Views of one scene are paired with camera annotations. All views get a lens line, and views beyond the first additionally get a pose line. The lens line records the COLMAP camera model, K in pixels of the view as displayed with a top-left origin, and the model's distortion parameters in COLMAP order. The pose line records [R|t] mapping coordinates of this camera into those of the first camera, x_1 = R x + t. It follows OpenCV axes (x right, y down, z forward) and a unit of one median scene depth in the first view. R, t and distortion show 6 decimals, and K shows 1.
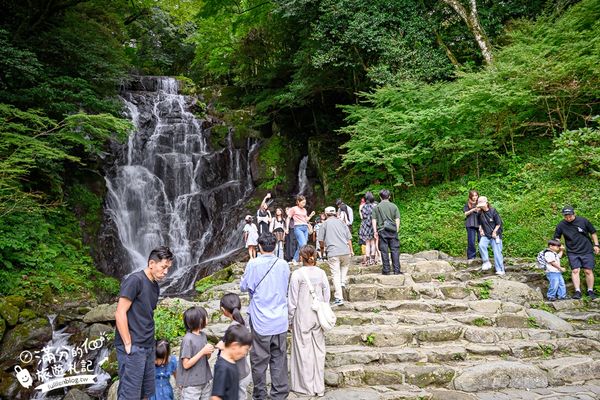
lens RADIAL K [[398.2, 0, 300.0], [0, 398.2, 200.0], [0, 0, 1]] dist [0.000220, 0.002296]
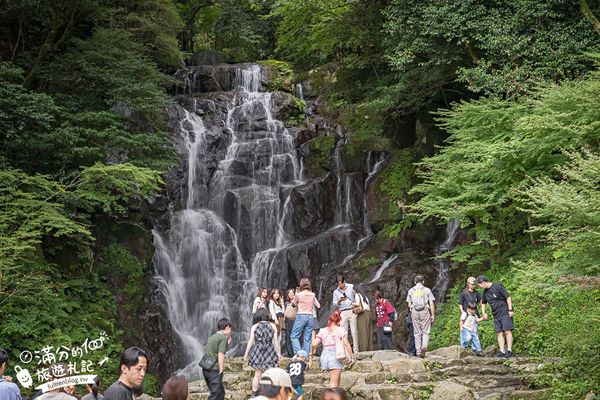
lens RADIAL K [[761.8, 0, 300.0], [0, 761.8, 200.0], [0, 0, 1]] dist [-0.006795, -0.020893]
pose [[0.941849, -0.048954, -0.332450, 0.184854], [0.033462, 0.998077, -0.052170, -0.029175], [0.334365, 0.038012, 0.941677, -0.164619]]
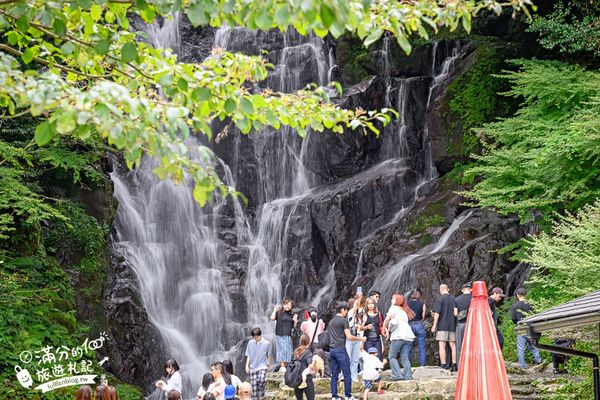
lens RADIAL K [[1608.6, 0, 300.0], [0, 1608.6, 200.0], [0, 0, 1]] dist [-0.002408, -0.142035]
pose [[0.937353, -0.013044, -0.348137, 0.350000], [0.039387, 0.996860, 0.068699, -0.134811], [0.346148, -0.078107, 0.934923, -0.647620]]
